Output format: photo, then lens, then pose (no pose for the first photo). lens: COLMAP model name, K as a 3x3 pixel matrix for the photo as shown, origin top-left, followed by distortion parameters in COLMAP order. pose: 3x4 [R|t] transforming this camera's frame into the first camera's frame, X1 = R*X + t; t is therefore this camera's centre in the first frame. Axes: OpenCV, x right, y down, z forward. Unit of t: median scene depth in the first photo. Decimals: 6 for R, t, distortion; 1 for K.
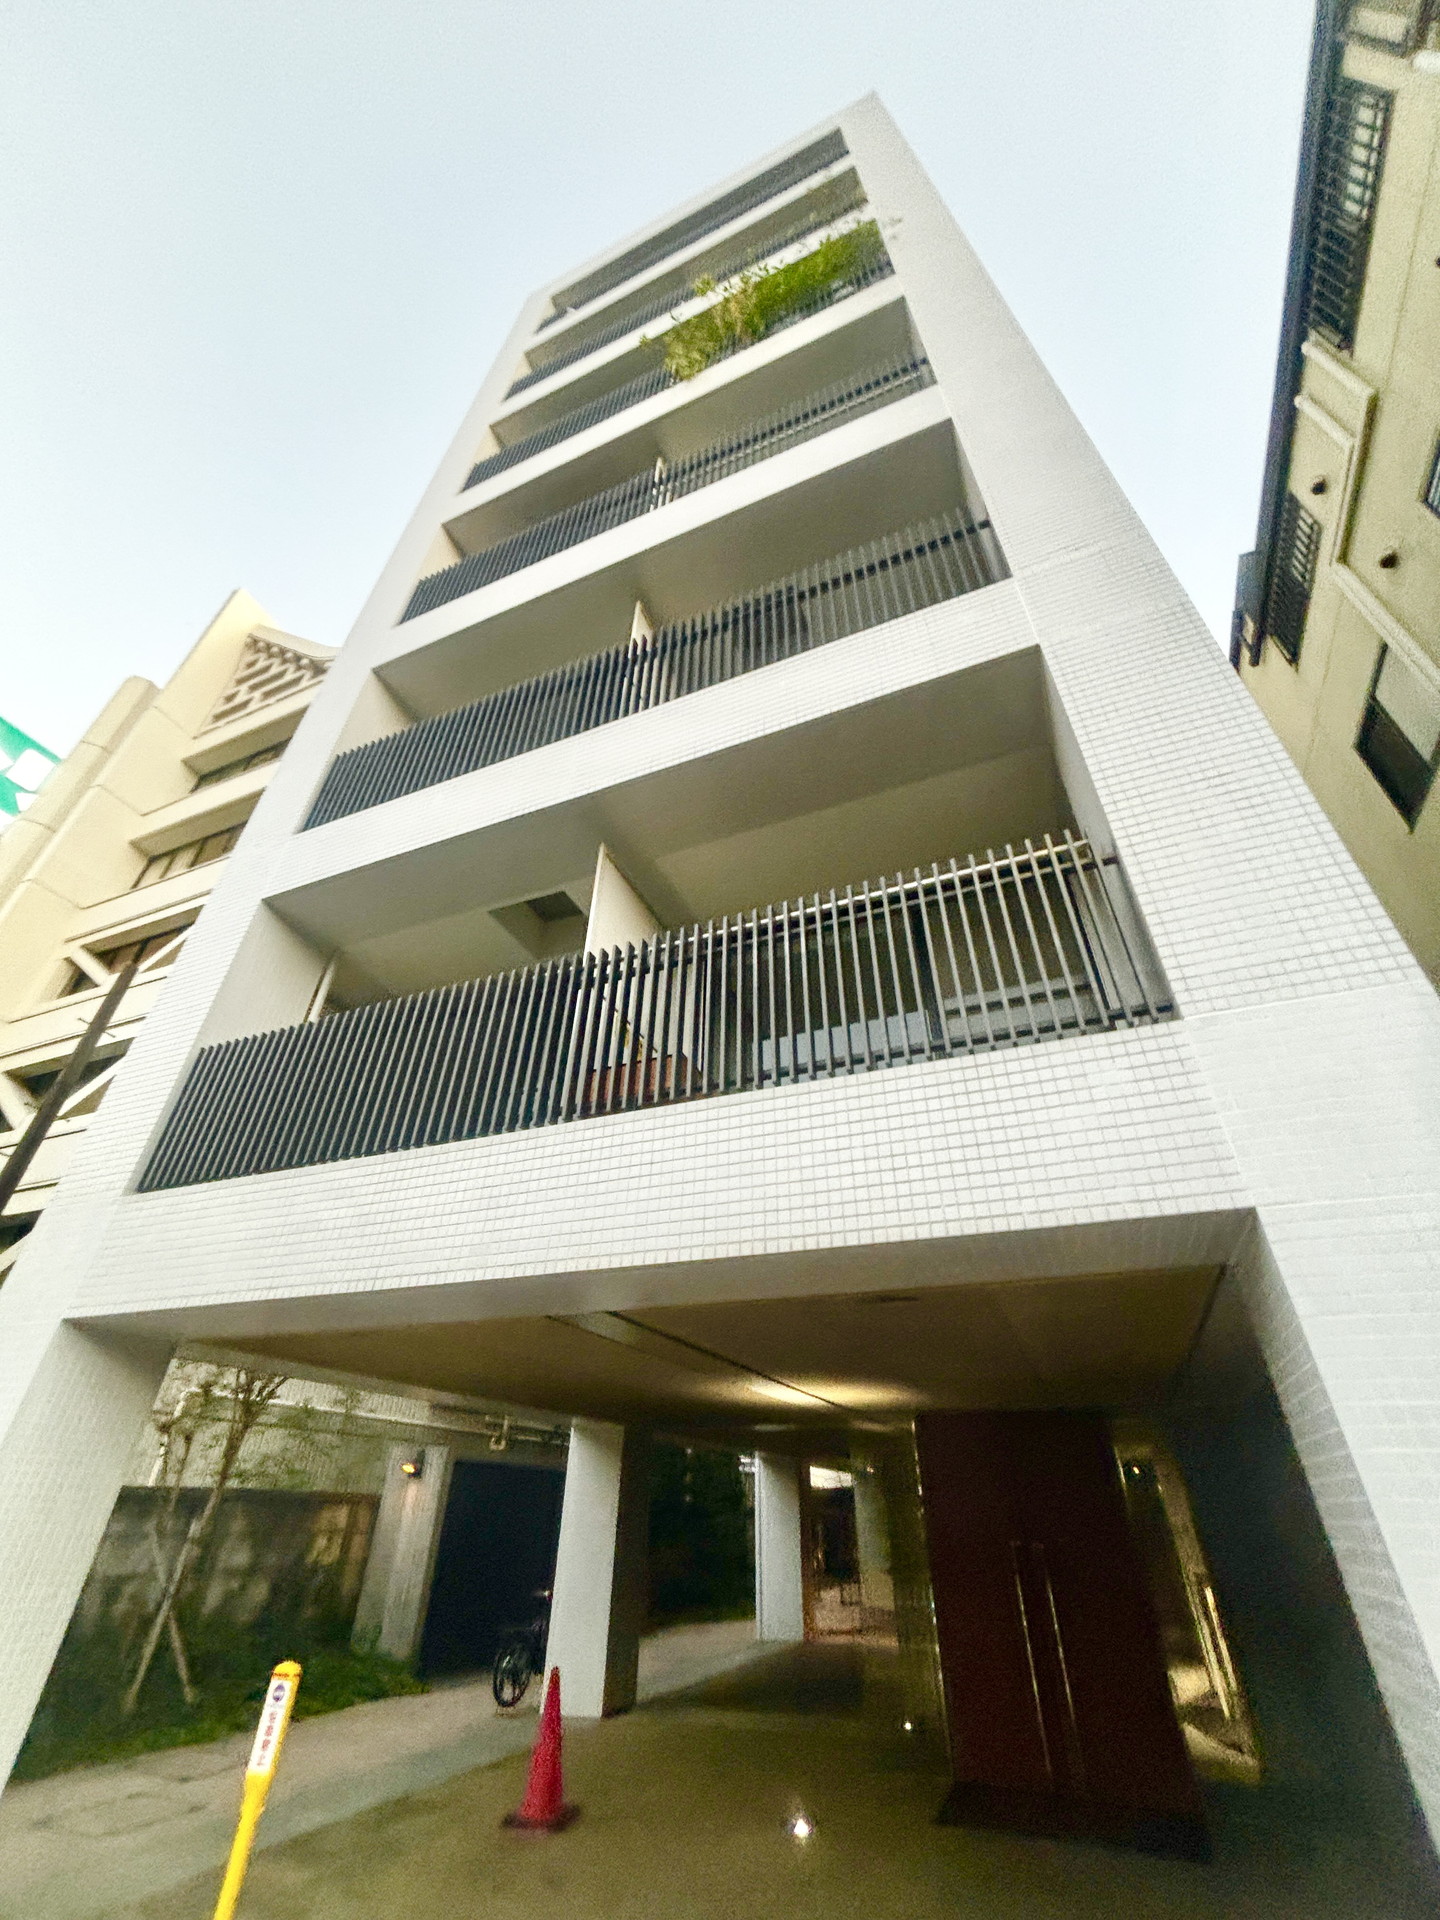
lens RADIAL K [[777.1, 0, 721.7], [0, 777.1, 956.2], [0, 0, 1]] dist [-0.000829, -0.000066]
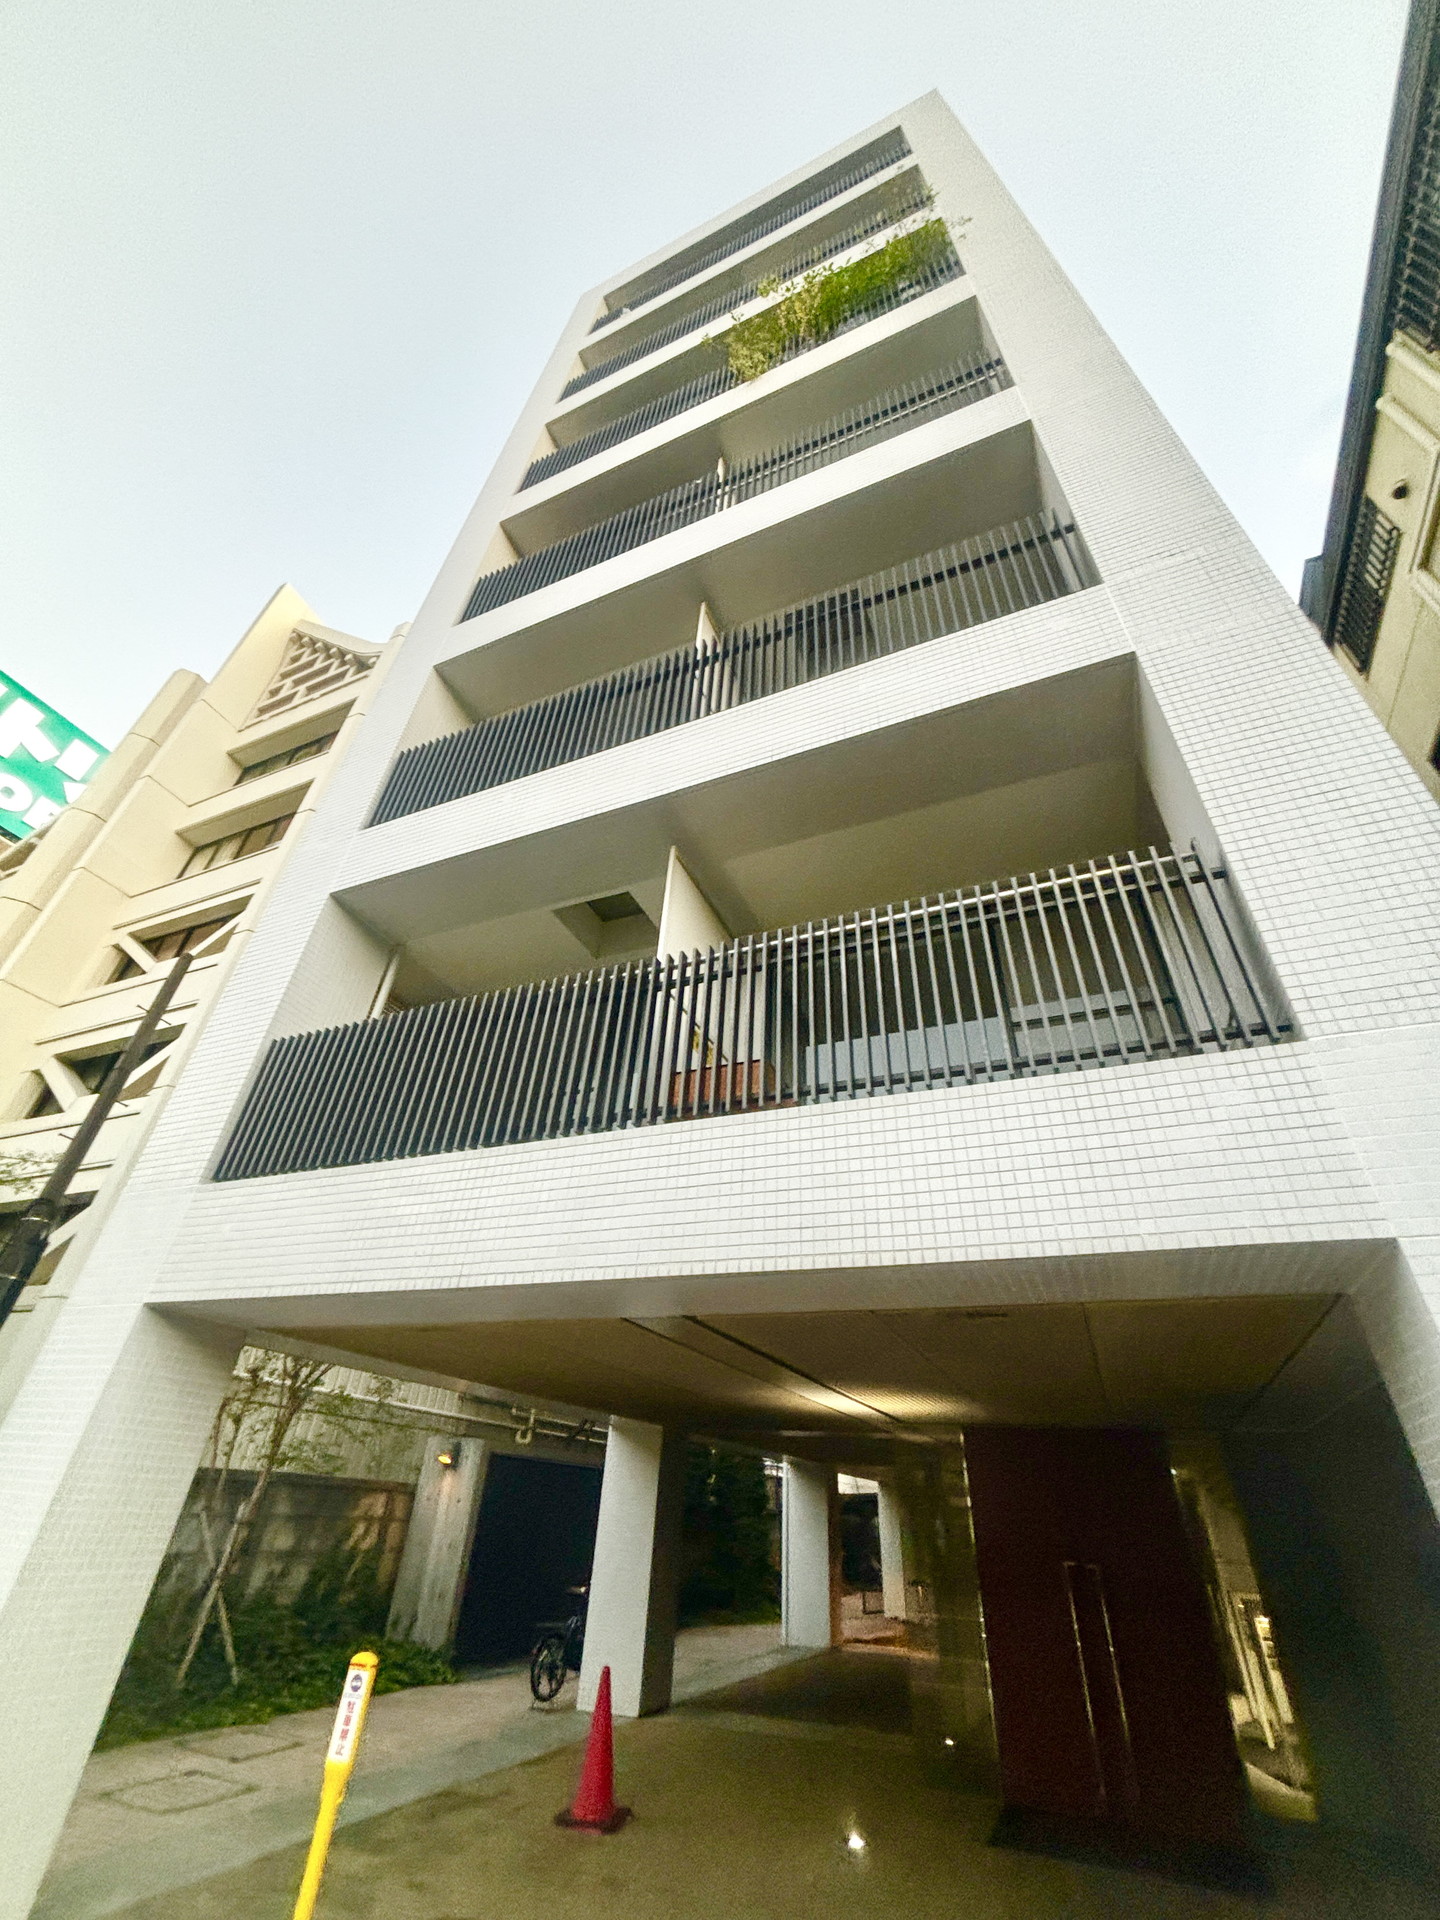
lens RADIAL K [[777.1, 0, 721.7], [0, 777.1, 956.2], [0, 0, 1]] dist [-0.000829, -0.000066]
pose [[0.999377, 0.022110, -0.027494, -0.043502], [-0.022097, 0.999756, 0.000785, -0.003292], [0.027505, -0.000177, 0.999622, 0.002344]]
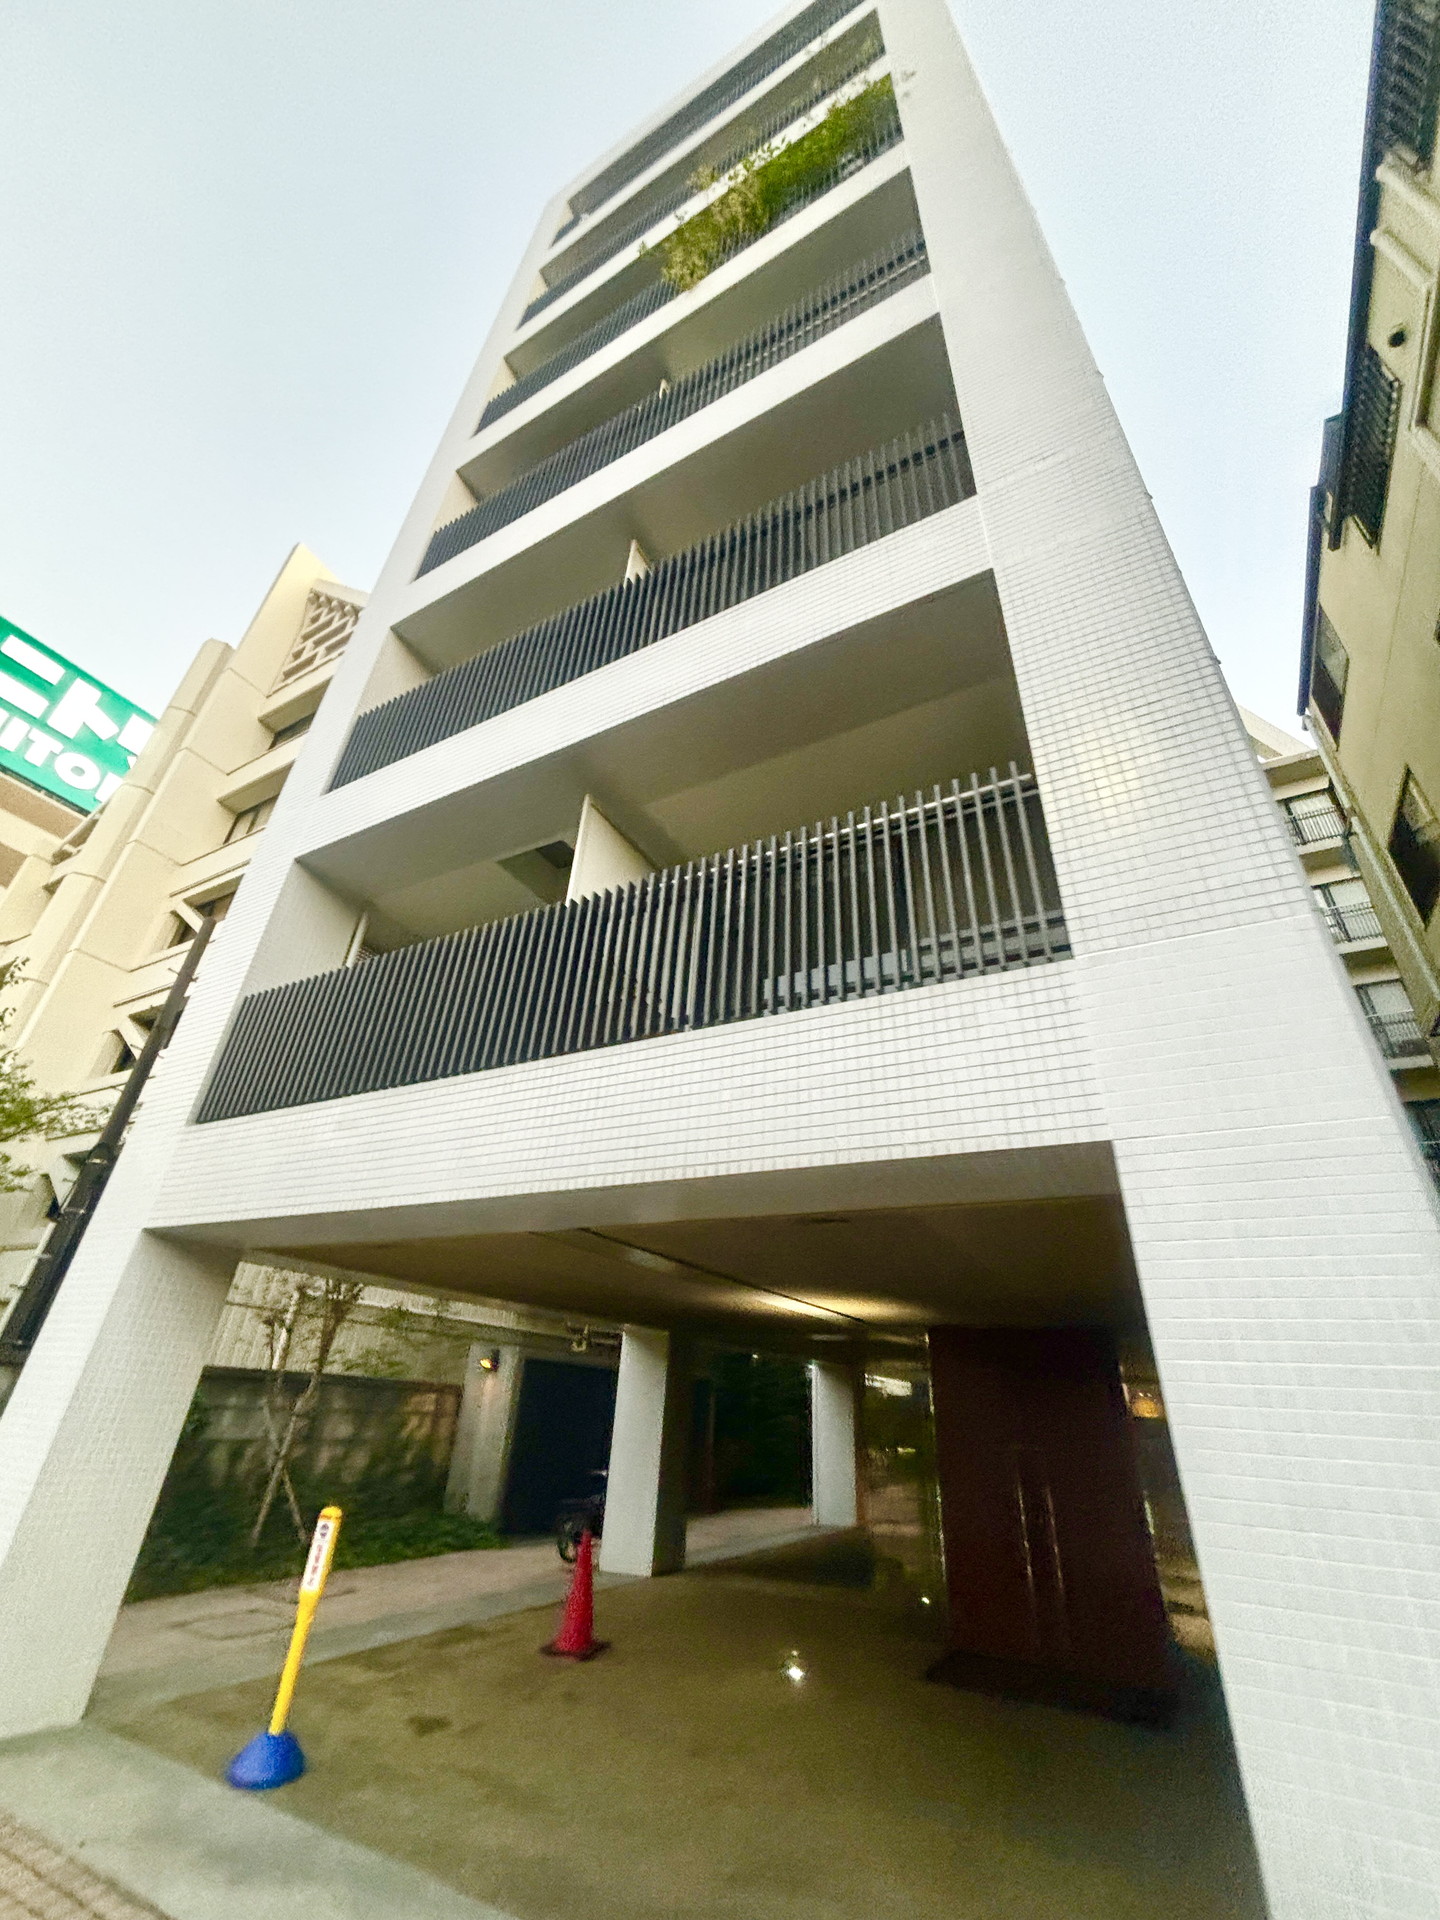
lens RADIAL K [[778.0, 0, 720.0], [0, 778.0, 960.0], [0, 0, 1]] dist [-0.001820, -0.000128]
pose [[0.993985, -0.023548, -0.106952, 0.091323], [0.033401, 0.995263, 0.091296, -0.009442], [0.104296, -0.094319, 0.990064, -0.020894]]
